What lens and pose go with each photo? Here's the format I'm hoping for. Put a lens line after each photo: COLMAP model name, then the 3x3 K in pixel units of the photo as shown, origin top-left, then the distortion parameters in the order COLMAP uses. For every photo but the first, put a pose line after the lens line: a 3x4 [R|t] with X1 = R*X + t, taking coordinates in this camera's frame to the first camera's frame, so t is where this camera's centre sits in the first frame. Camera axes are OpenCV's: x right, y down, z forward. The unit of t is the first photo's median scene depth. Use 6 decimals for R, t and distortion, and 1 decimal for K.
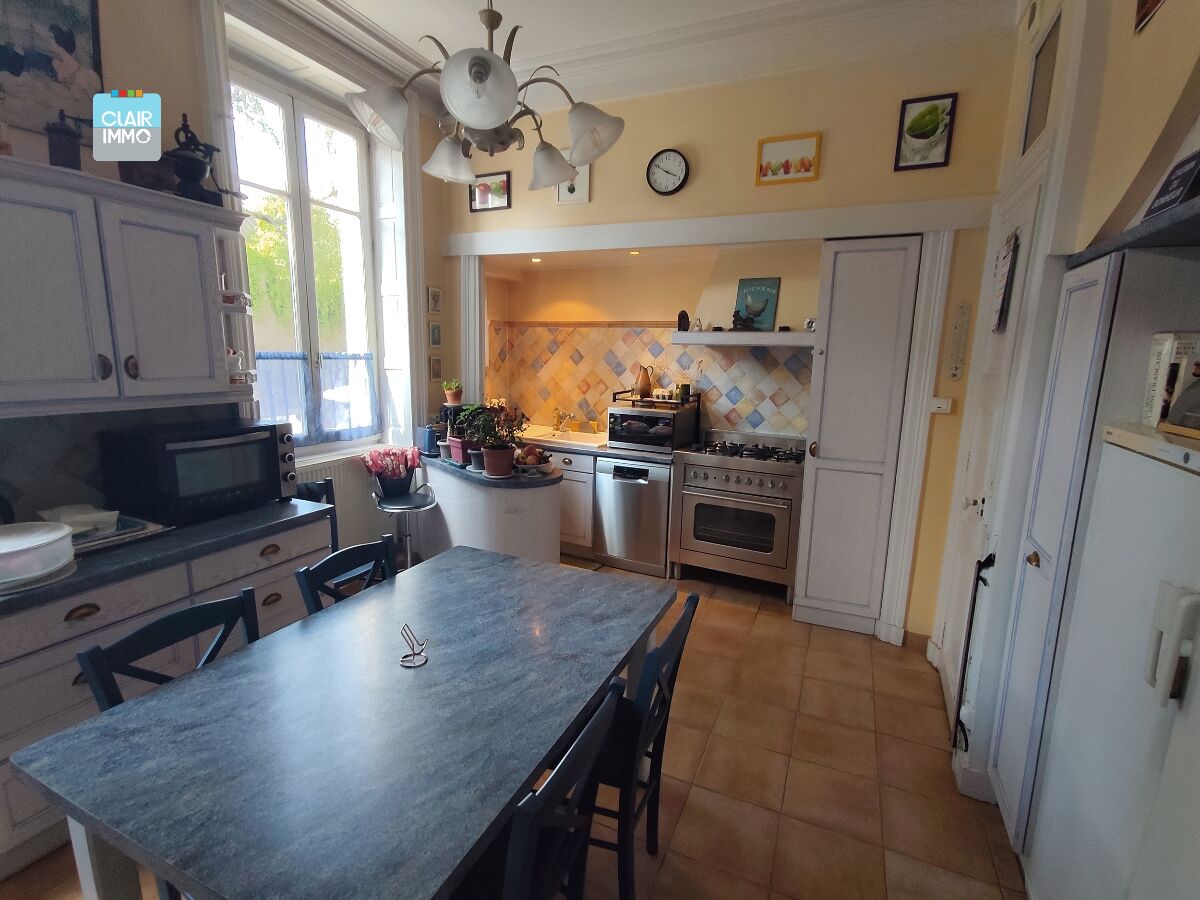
lens RADIAL K [[583.8, 0, 588.0], [0, 583.8, 454.1], [0, 0, 1]] dist [-0.006129, 0.015287]
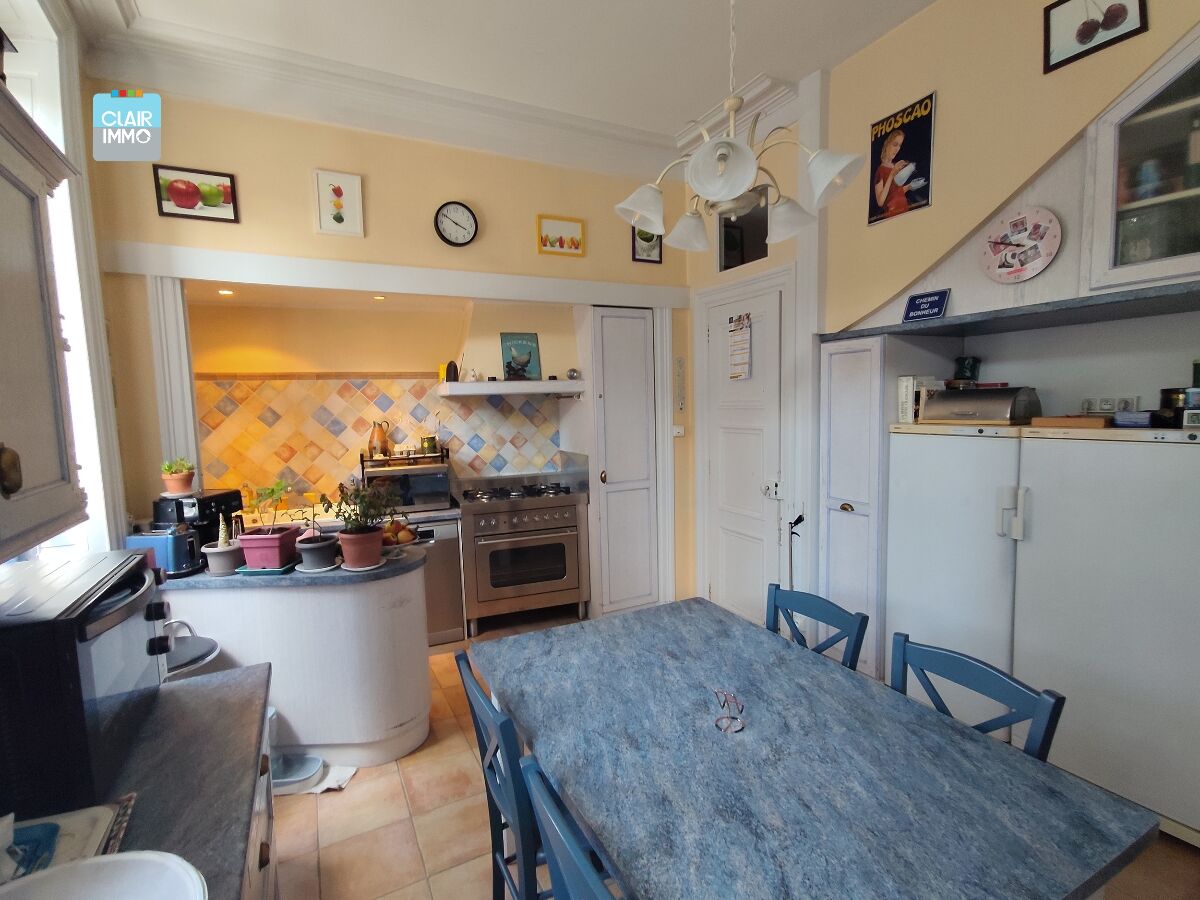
lens RADIAL K [[583.8, 0, 593.7], [0, 583.8, 457.2], [0, 0, 1]] dist [-0.006129, 0.015287]
pose [[0.623030, -0.112703, 0.774036, -0.486980], [0.175798, 0.984425, 0.001834, -0.048102], [-0.762187, 0.134931, 0.633139, 0.225285]]
